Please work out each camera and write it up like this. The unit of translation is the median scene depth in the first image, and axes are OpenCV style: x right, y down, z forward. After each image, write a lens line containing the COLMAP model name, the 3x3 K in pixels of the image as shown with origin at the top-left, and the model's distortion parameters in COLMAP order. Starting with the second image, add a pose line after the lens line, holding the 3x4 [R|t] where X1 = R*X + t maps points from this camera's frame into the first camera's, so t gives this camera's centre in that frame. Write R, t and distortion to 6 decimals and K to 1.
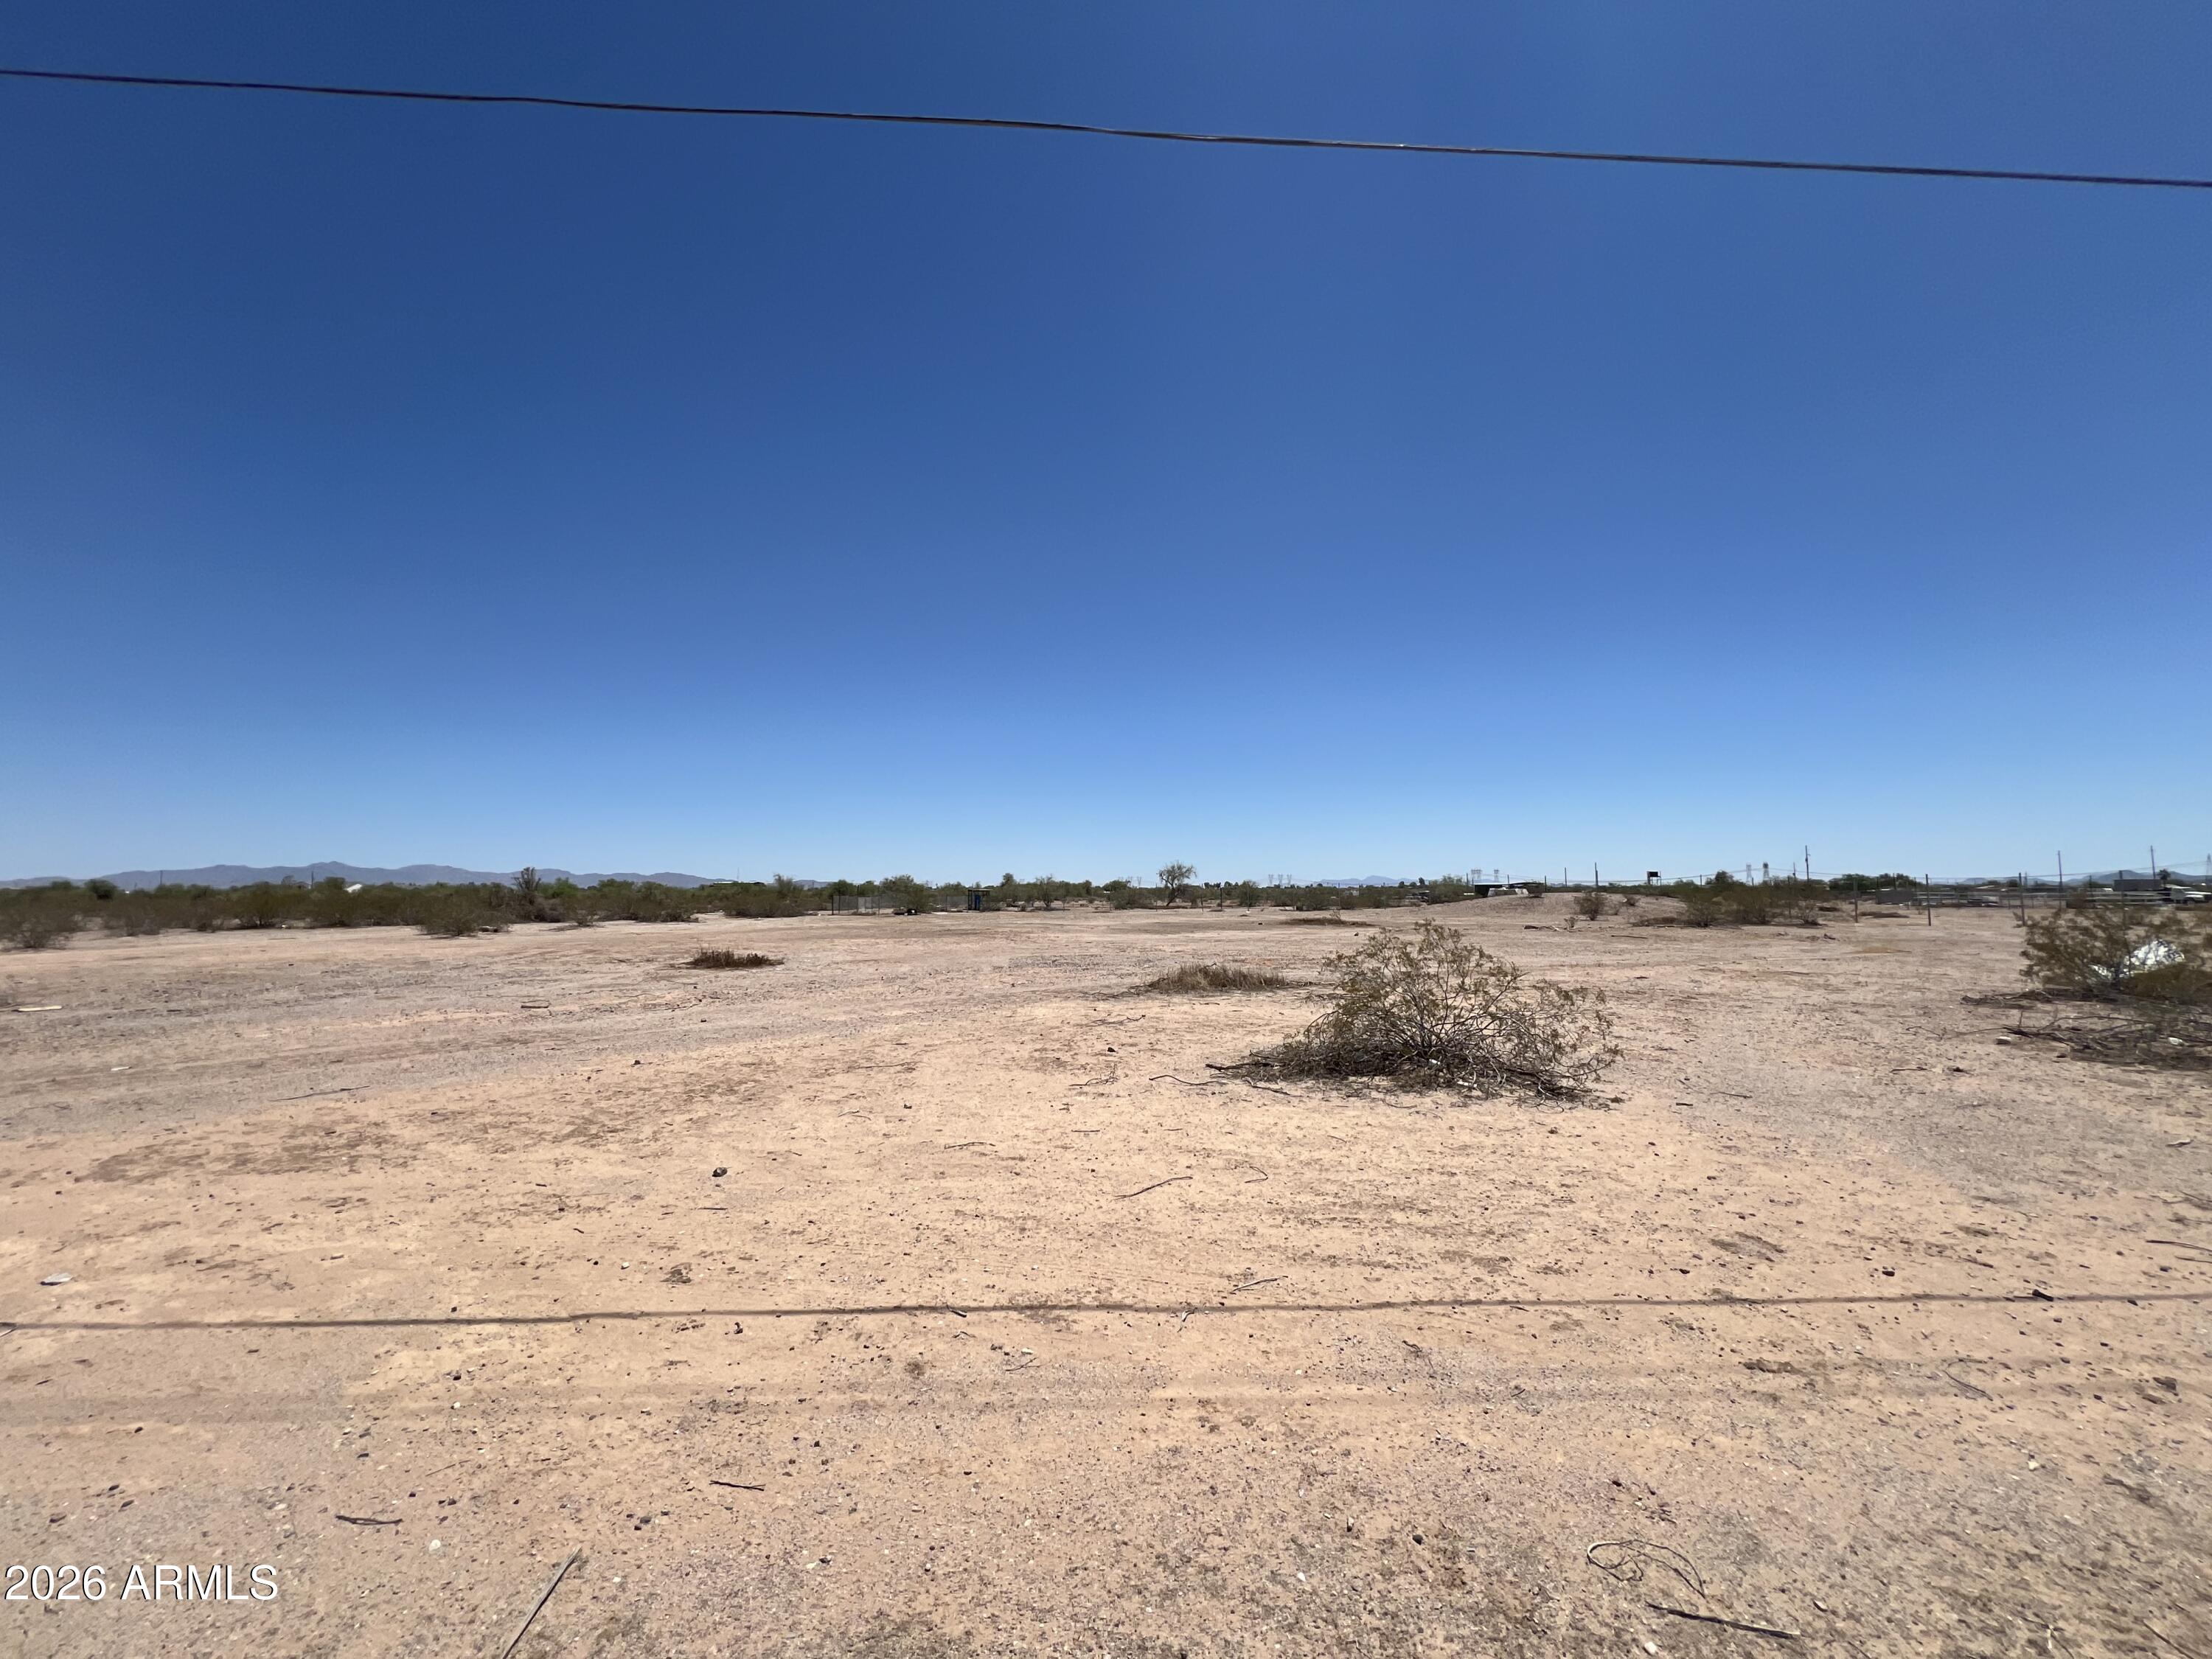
lens RADIAL K [[898.1, 0, 1112.0], [0, 898.1, 837.6], [0, 0, 1]] dist [0.000122, 0.000447]
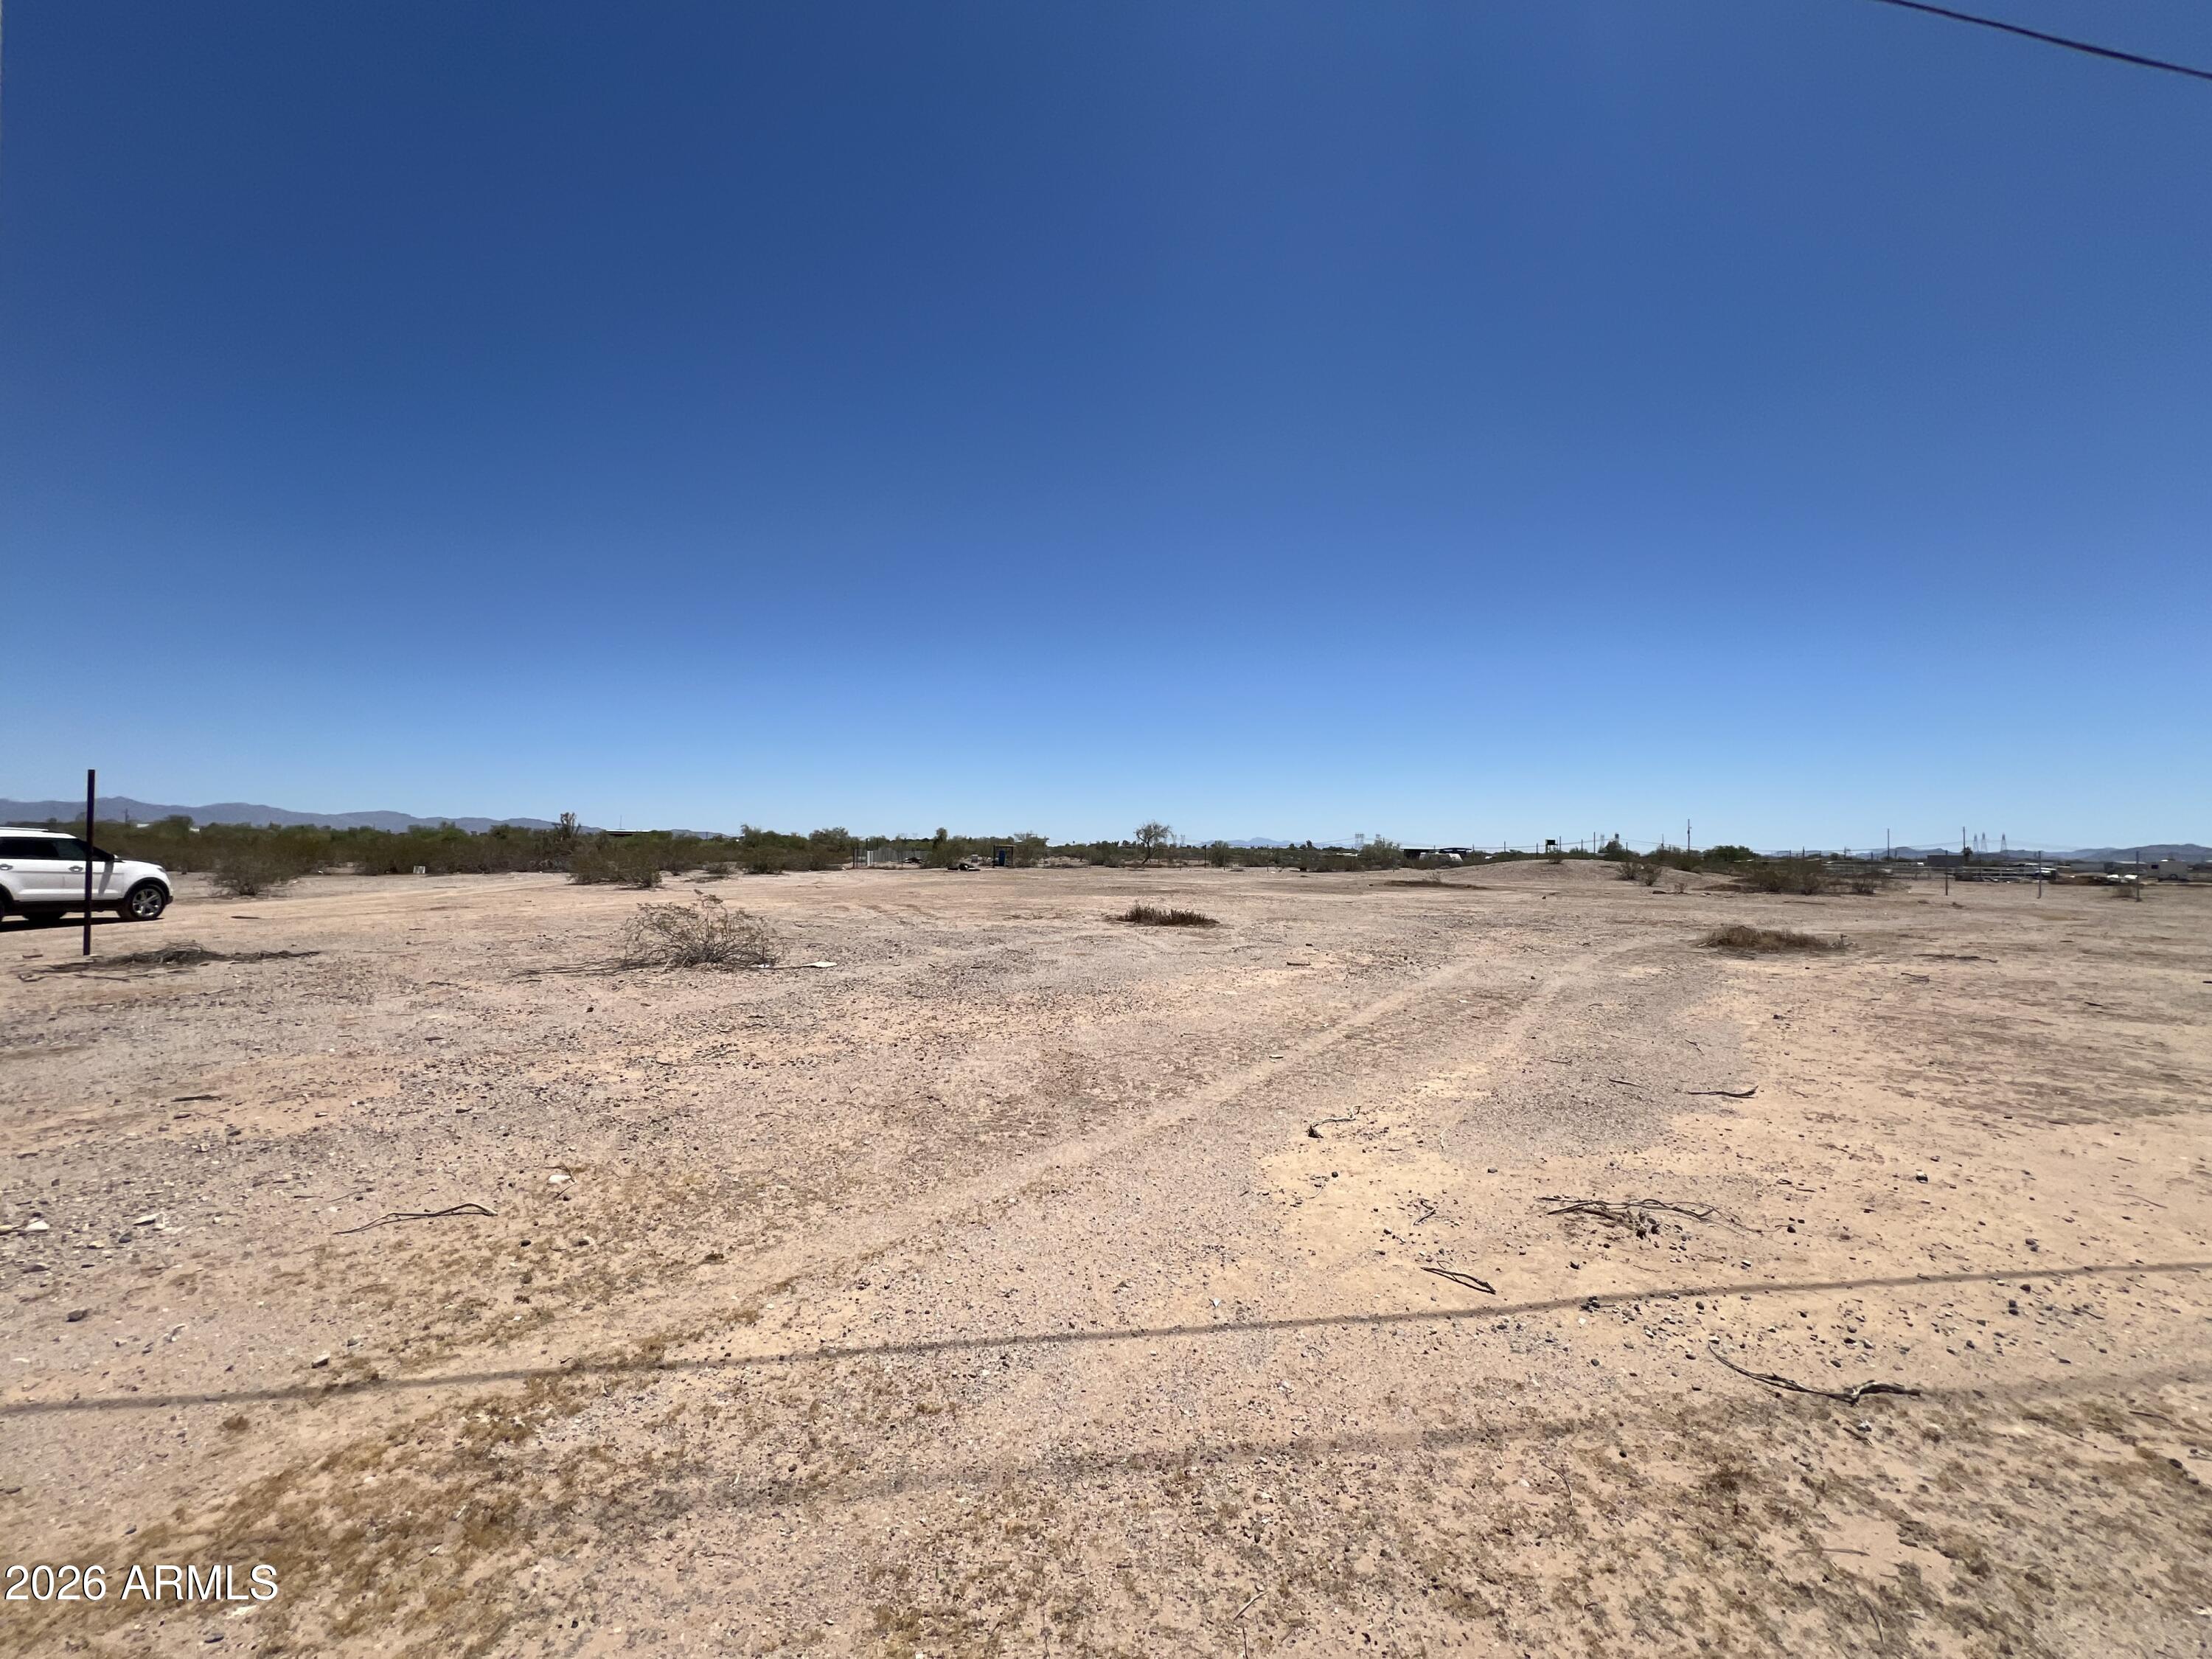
lens RADIAL K [[898.1, 0, 1110.2], [0, 898.1, 832.8], [0, 0, 1]] dist [0.000122, 0.000447]
pose [[0.990609, 0.021953, 0.134951, -0.307707], [-0.027620, 0.998807, 0.040259, 0.001476], [-0.133907, -0.043608, 0.990034, 0.008014]]
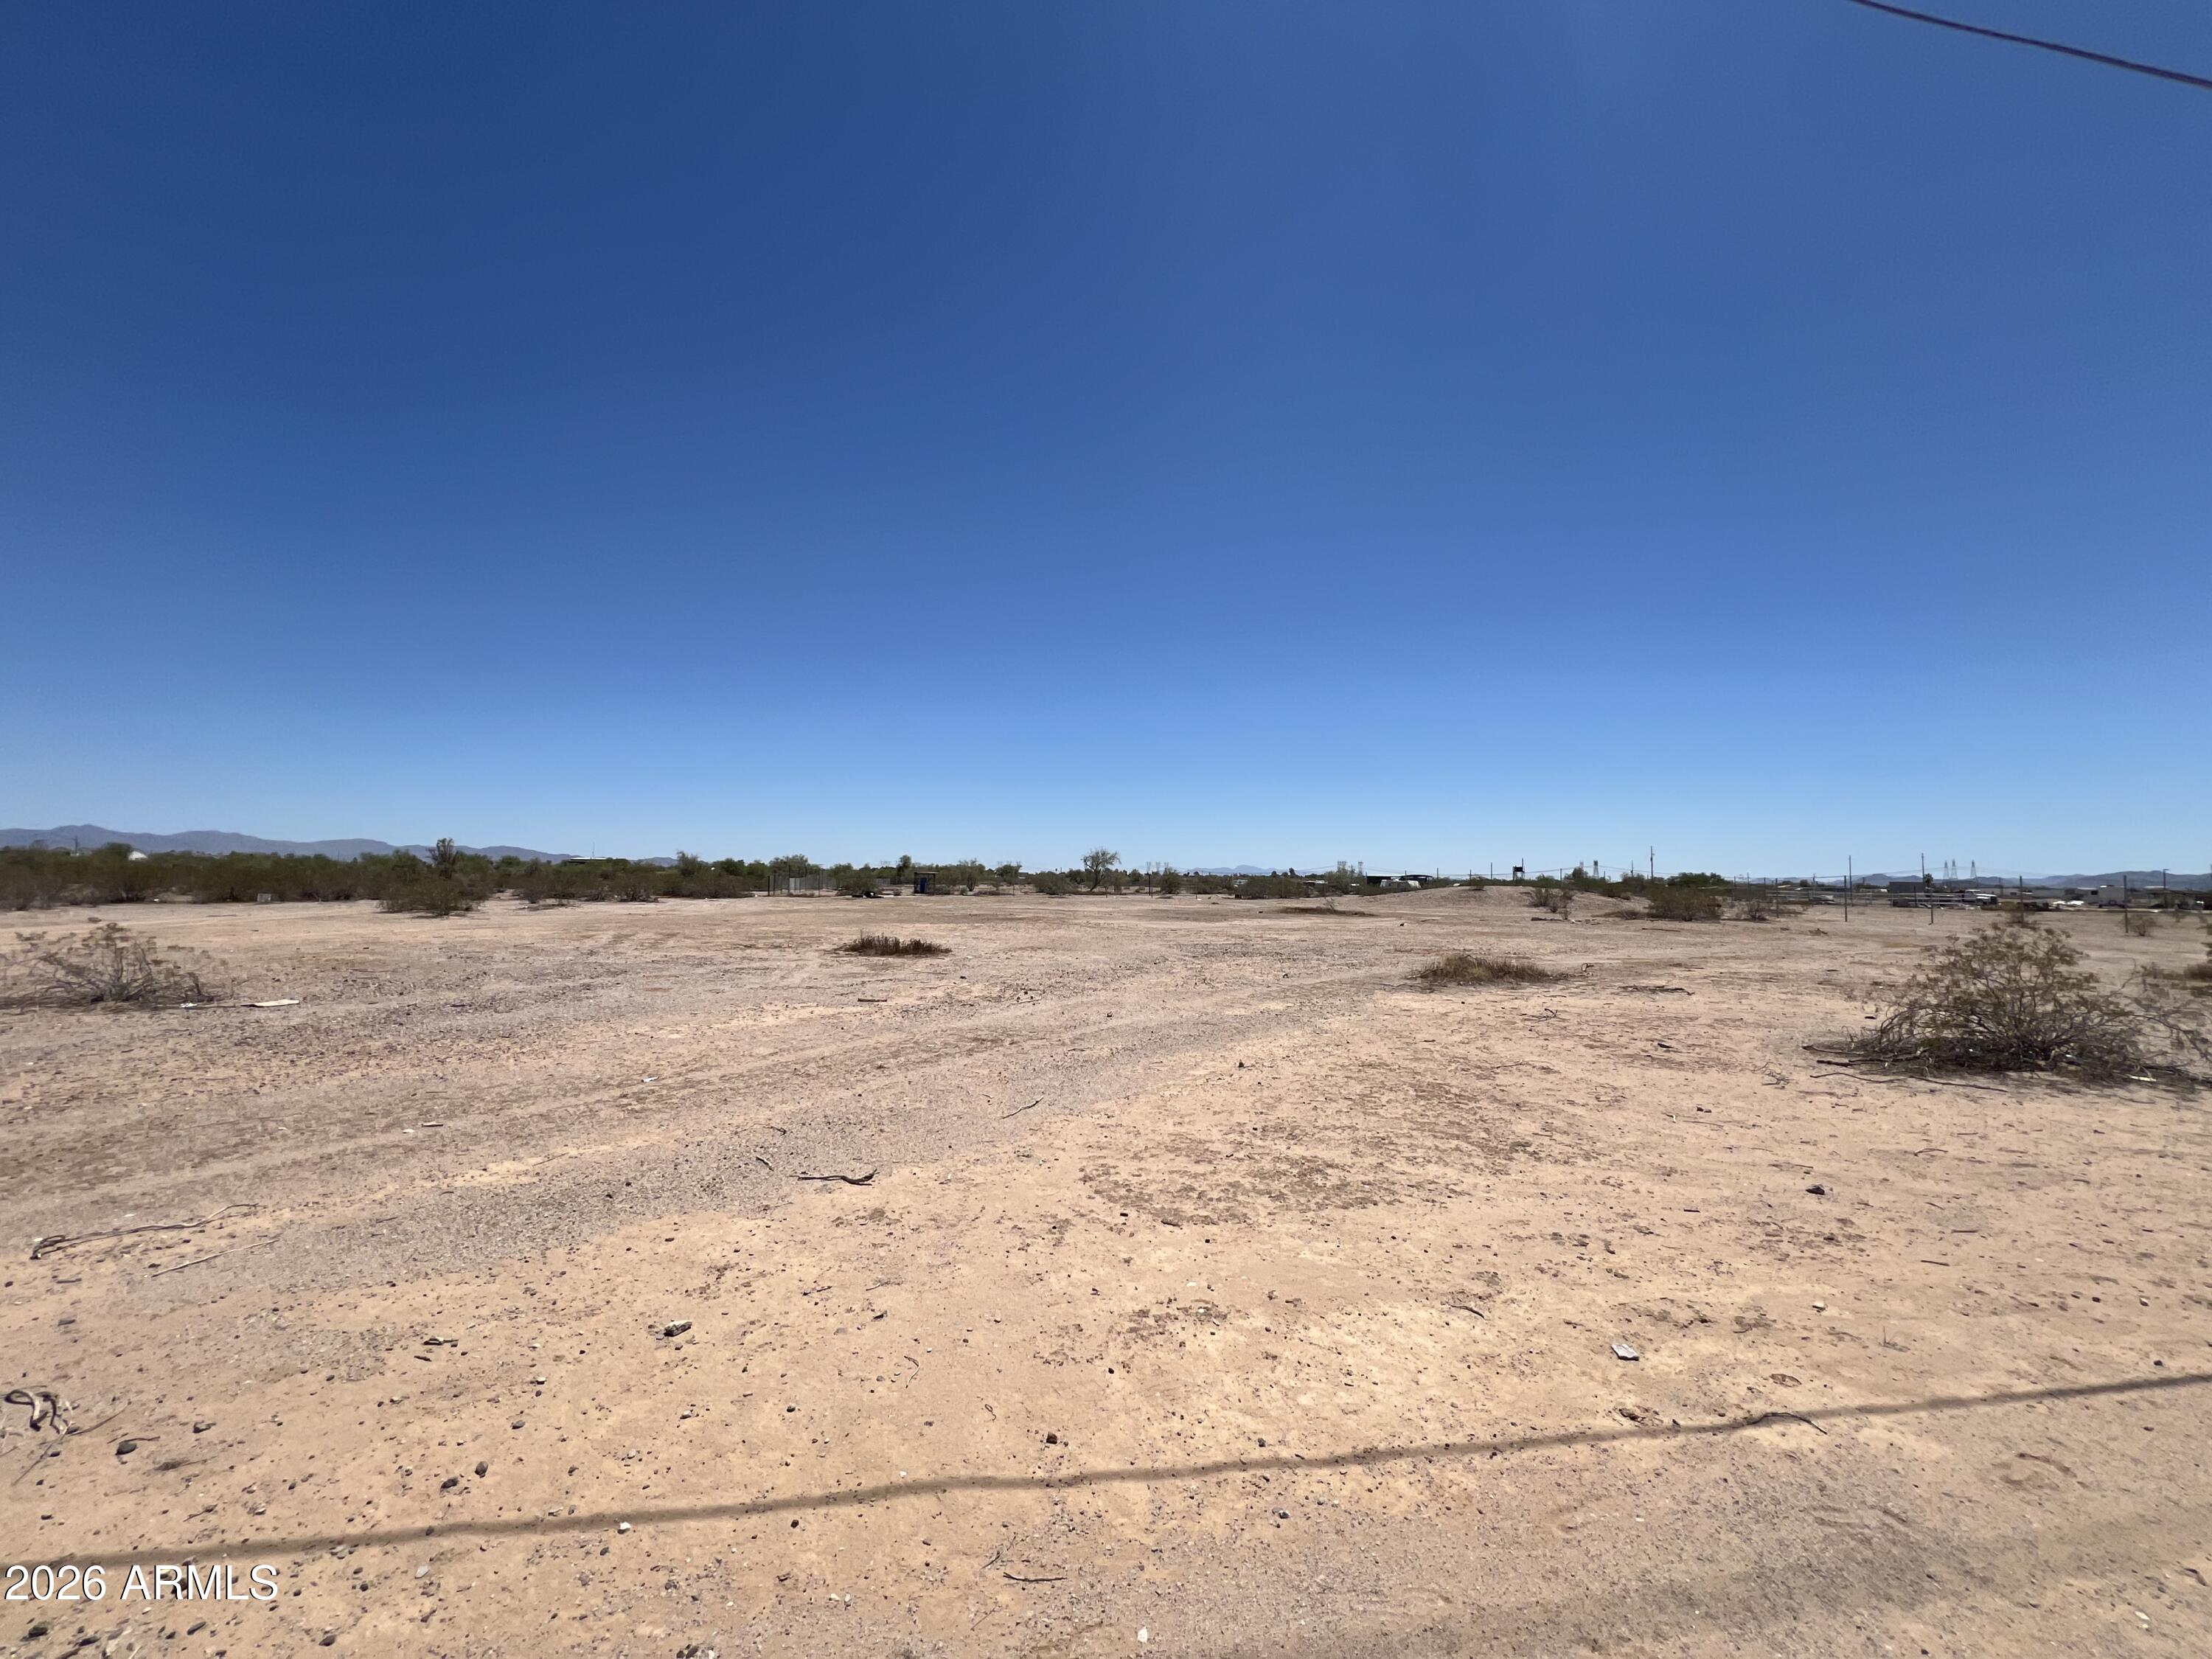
lens RADIAL K [[898.1, 0, 1119.8], [0, 898.1, 828.0], [0, 0, 1]] dist [0.000122, 0.000447]
pose [[0.989051, 0.026168, 0.145234, -0.156466], [-0.026976, 0.999630, 0.003596, 0.001899], [-0.145086, -0.007474, 0.989391, 0.023021]]
